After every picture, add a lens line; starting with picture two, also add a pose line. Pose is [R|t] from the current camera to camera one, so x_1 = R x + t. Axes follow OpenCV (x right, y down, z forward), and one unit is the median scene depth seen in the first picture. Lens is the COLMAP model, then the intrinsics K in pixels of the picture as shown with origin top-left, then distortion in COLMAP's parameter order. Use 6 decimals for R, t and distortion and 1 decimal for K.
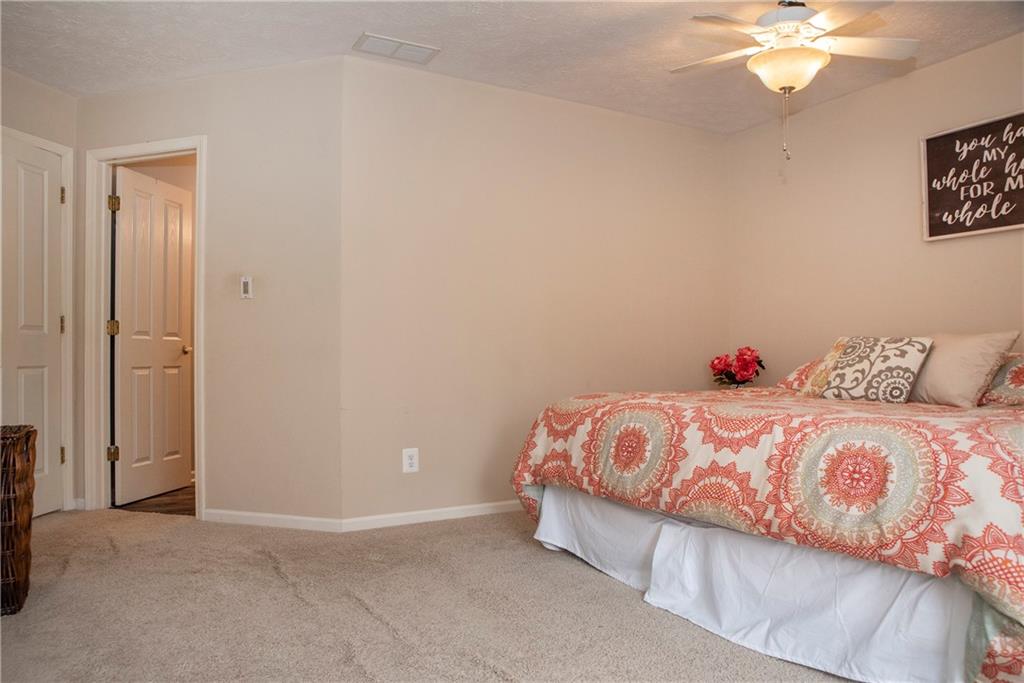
lens RADIAL K [[719.5, 0, 503.7], [0, 719.5, 348.3], [0, 0, 1]] dist [-0.102986, 0.079321]
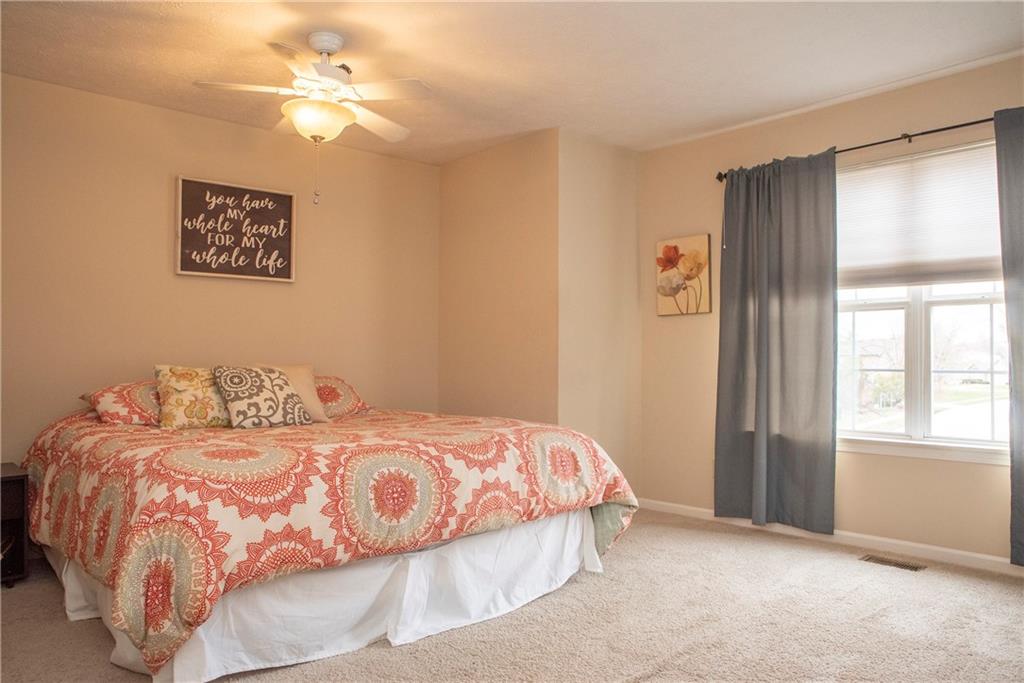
lens RADIAL K [[719.5, 0, 505.8], [0, 719.5, 342.0], [0, 0, 1]] dist [-0.102986, 0.079321]
pose [[-0.217910, 0.020759, 0.975748, -0.608069], [-0.015426, 0.999576, -0.024711, -0.032855], [-0.975847, -0.020437, -0.217498, 0.816249]]
